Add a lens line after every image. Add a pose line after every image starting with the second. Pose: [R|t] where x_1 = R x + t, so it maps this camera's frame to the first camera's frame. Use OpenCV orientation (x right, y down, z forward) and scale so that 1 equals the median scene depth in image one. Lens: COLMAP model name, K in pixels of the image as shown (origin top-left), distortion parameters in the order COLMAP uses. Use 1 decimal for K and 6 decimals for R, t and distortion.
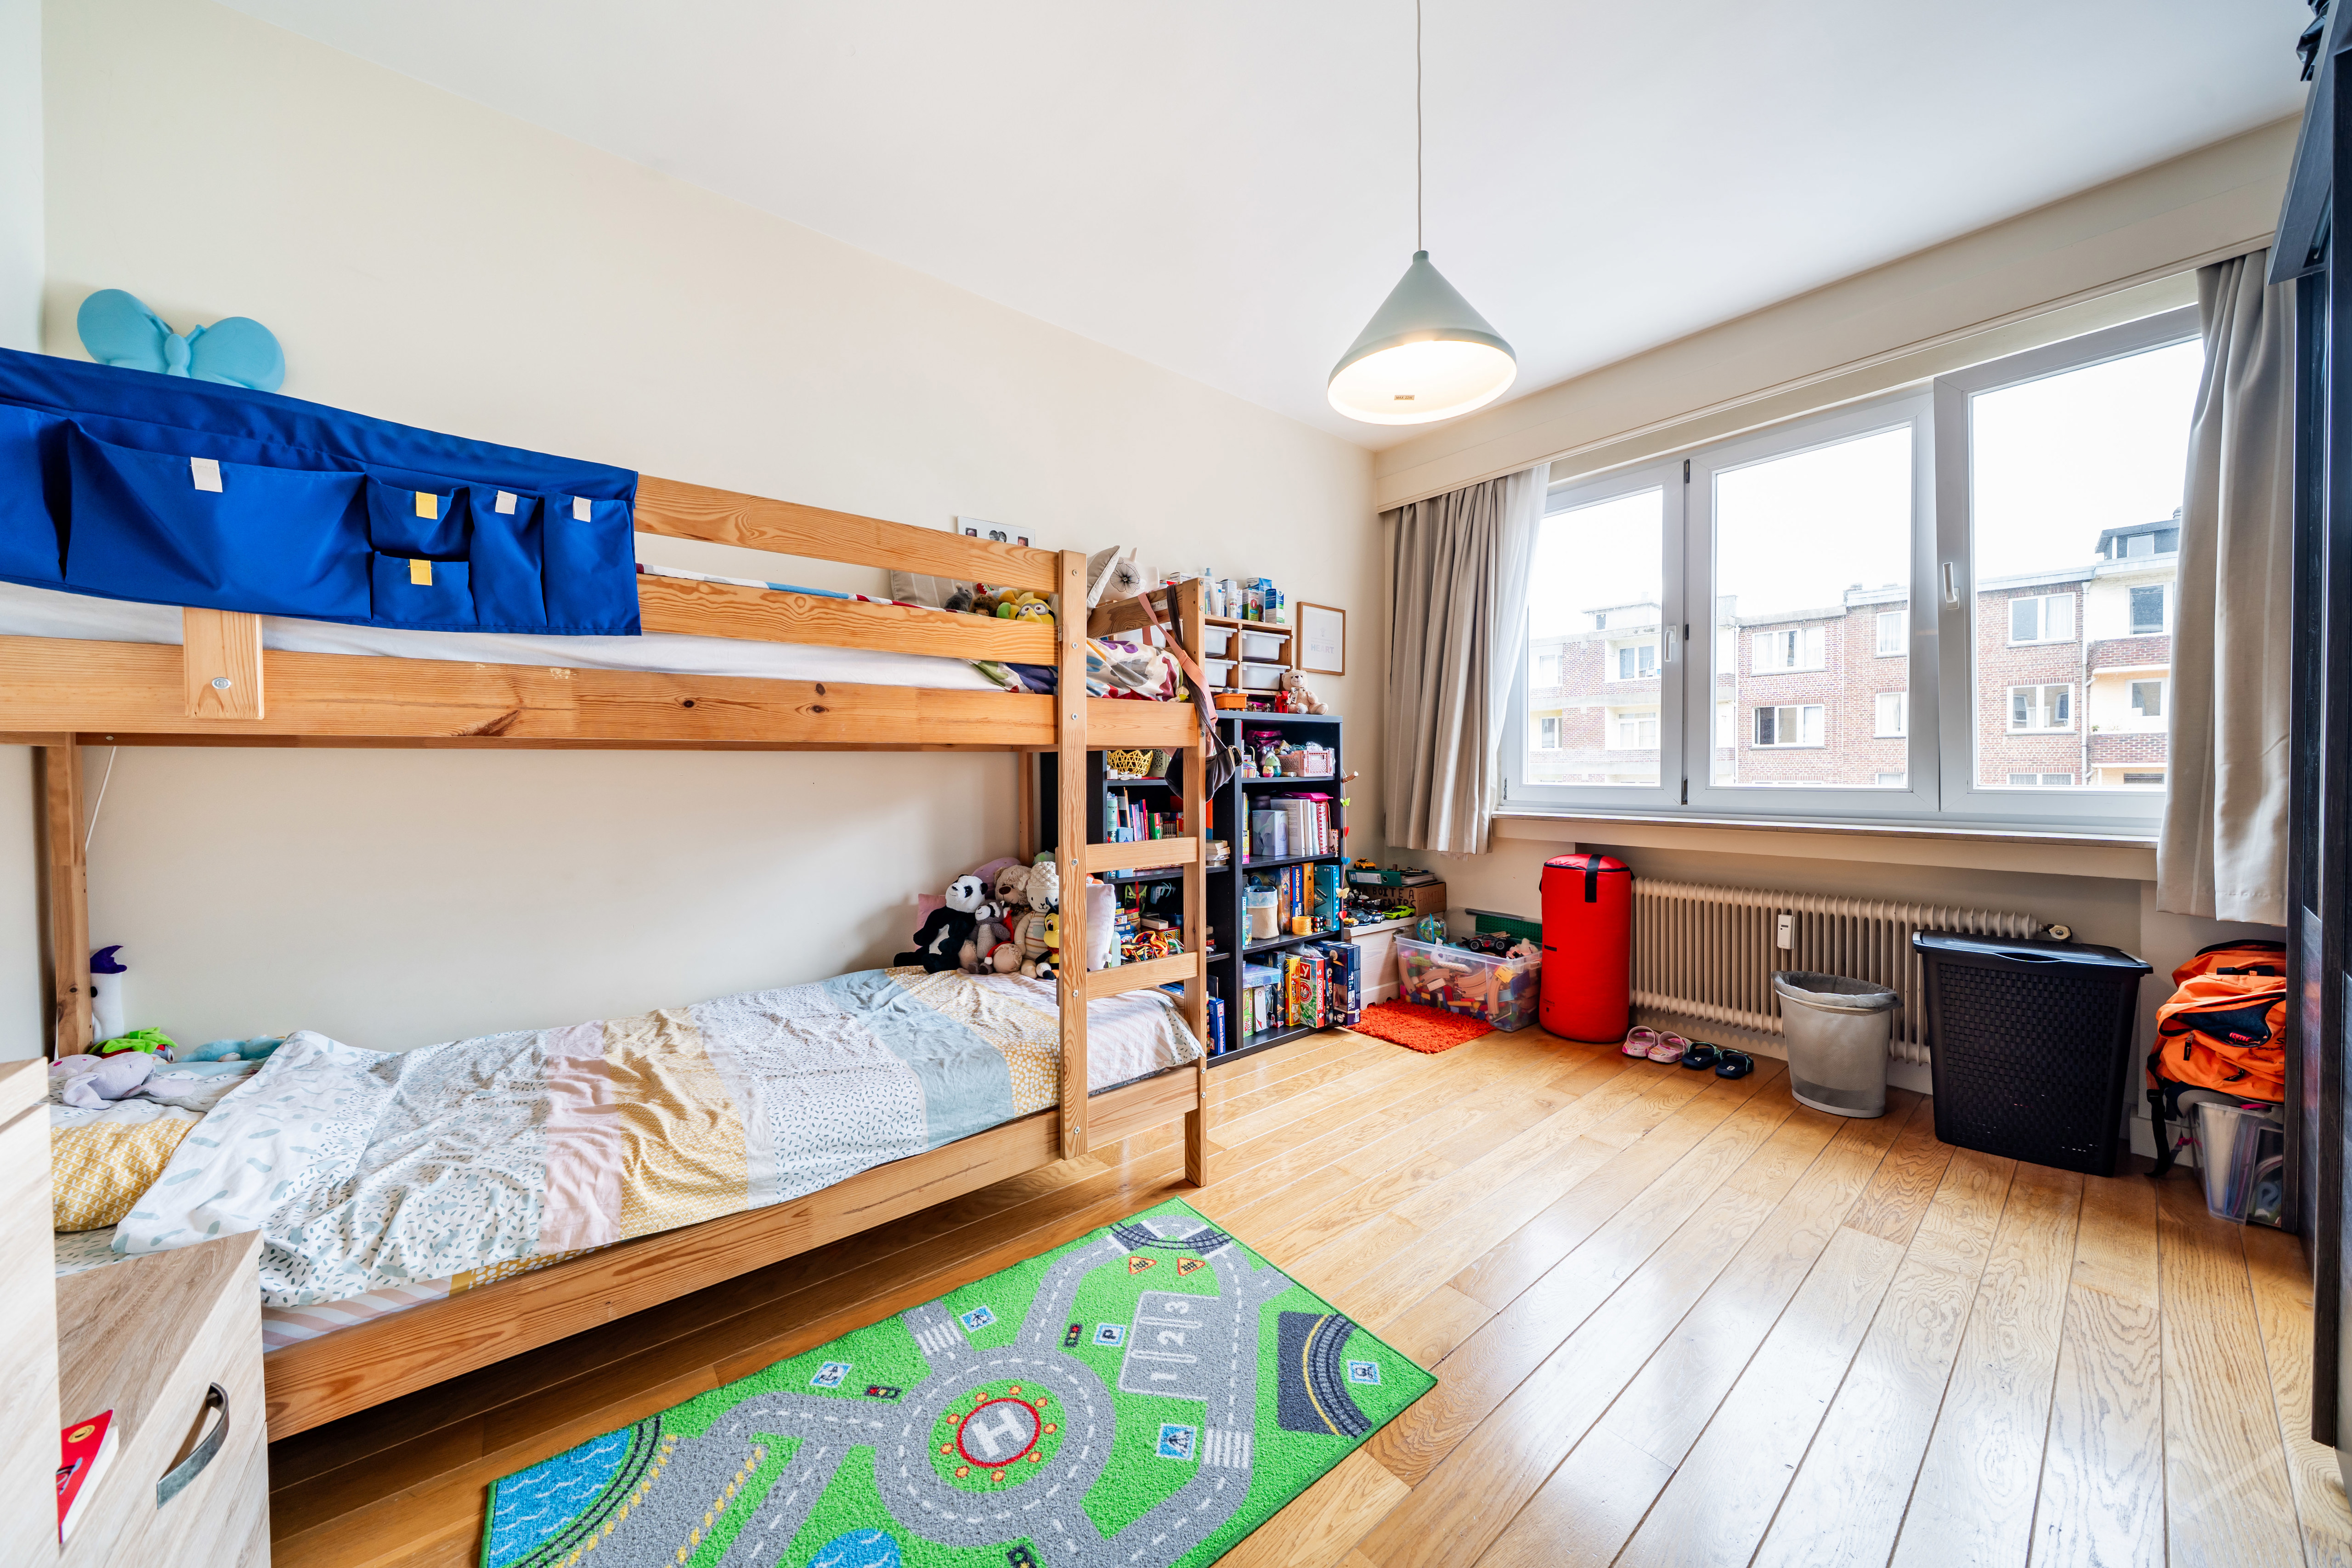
lens RADIAL K [[797.3, 0, 1170.2], [0, 797.3, 778.6], [0, 0, 1]] dist [-0.000619, -0.000695]
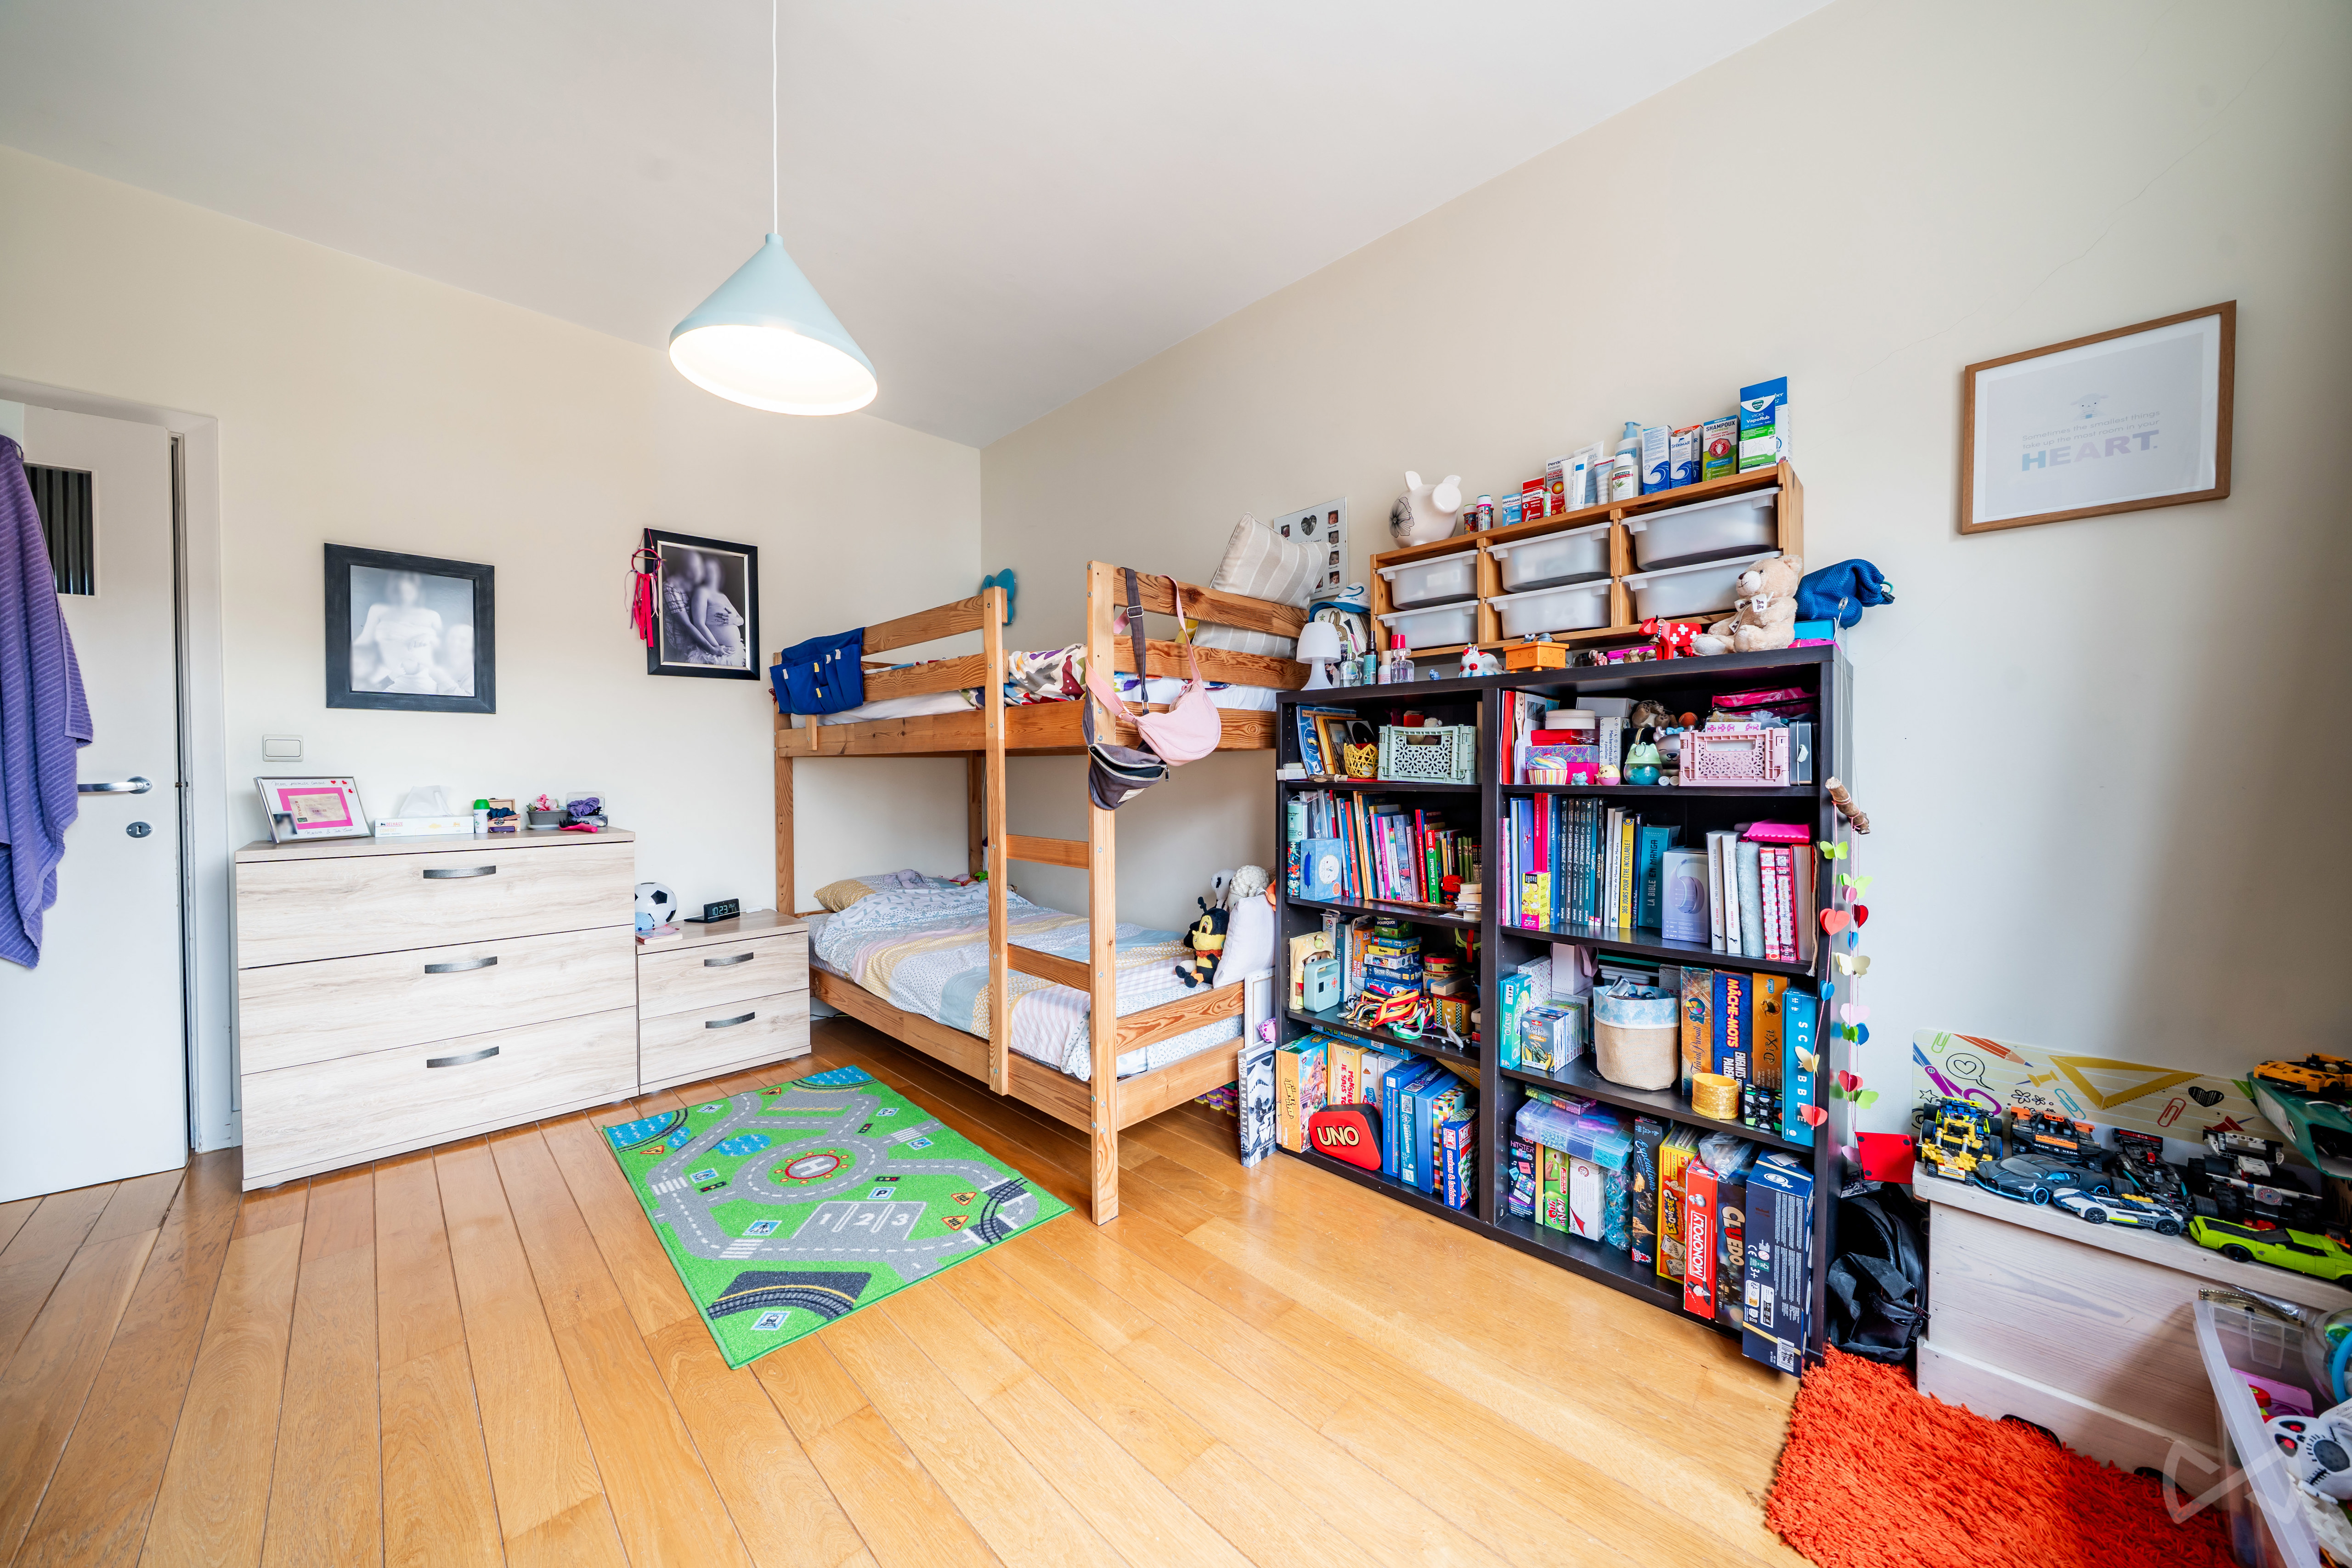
lens RADIAL K [[797.3, 0, 1172.2], [0, 797.3, 781.5], [0, 0, 1]] dist [-0.000619, -0.000695]
pose [[0.115475, 0.019340, -0.993122, 0.645087], [-0.012910, 0.999755, 0.017969, -0.010384], [0.993226, 0.010746, 0.115697, 0.660469]]
